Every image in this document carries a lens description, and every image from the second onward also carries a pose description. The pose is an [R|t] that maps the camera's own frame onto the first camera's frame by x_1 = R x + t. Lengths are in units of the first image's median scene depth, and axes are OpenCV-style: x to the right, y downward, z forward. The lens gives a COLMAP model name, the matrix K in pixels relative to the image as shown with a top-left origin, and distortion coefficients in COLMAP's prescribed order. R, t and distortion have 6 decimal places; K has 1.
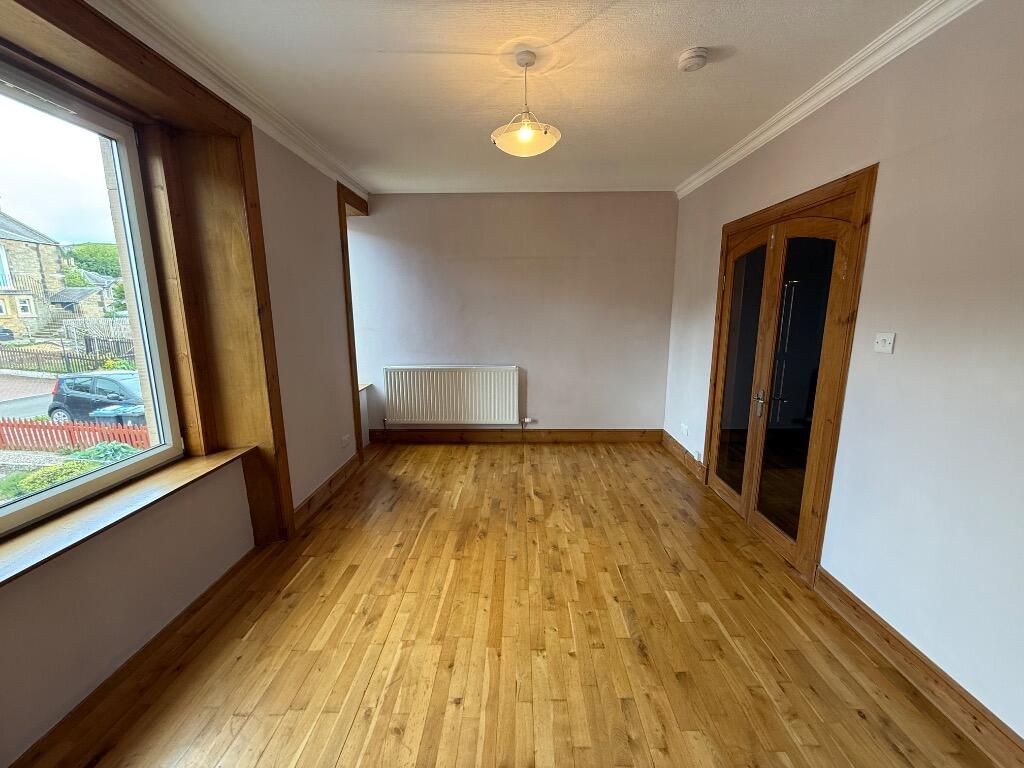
lens RADIAL K [[409.8, 0, 511.8], [0, 409.8, 383.3], [0, 0, 1]] dist [-0.004334, 0.000727]
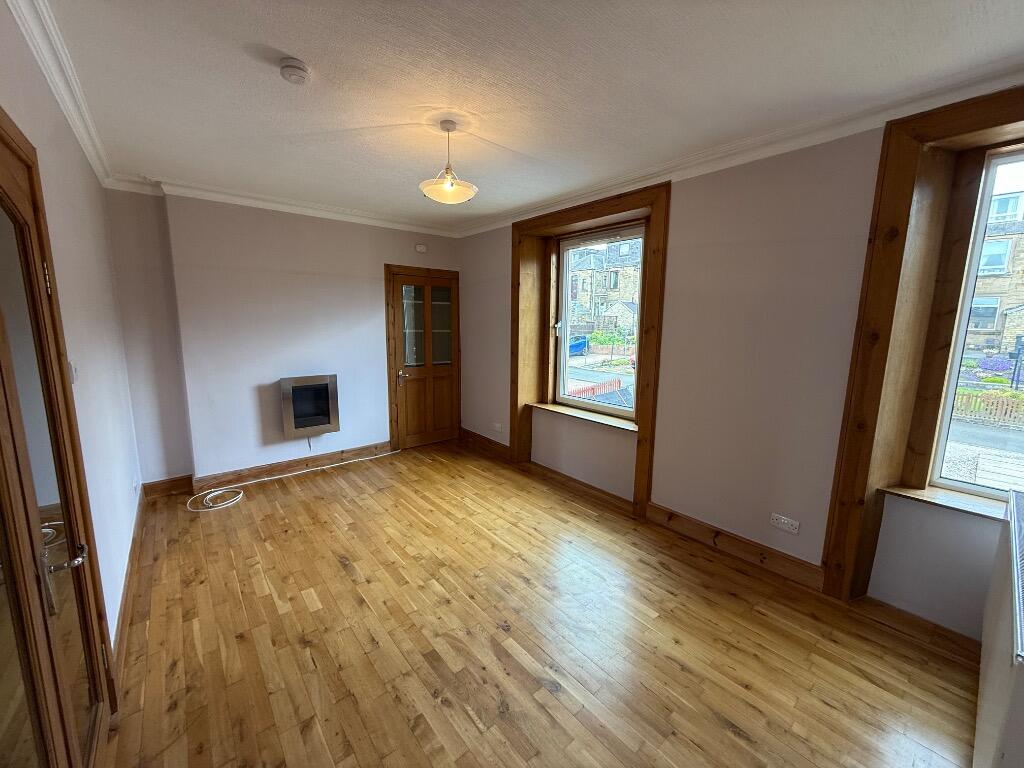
lens RADIAL K [[409.8, 0, 509.3], [0, 409.8, 383.5], [0, 0, 1]] dist [-0.004334, 0.000727]
pose [[-0.763865, 0.091003, -0.638928, 0.531217], [-0.128441, 0.948768, 0.288691, -0.319722], [0.632466, 0.302585, -0.713042, 1.587914]]
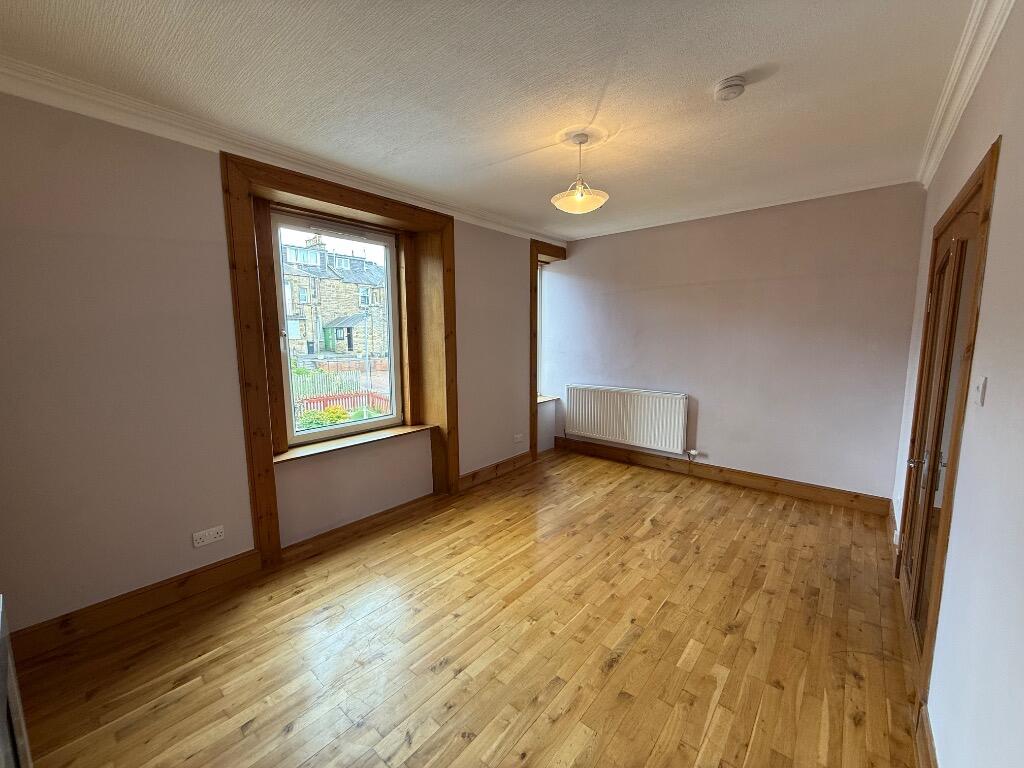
lens RADIAL K [[409.8, 0, 510.1], [0, 409.8, 384.3], [0, 0, 1]] dist [-0.004334, 0.000727]
pose [[0.771956, 0.078899, -0.630761, 0.513465], [-0.113902, 0.993377, -0.015141, -0.006541], [0.625388, 0.083533, 0.775830, -0.025946]]
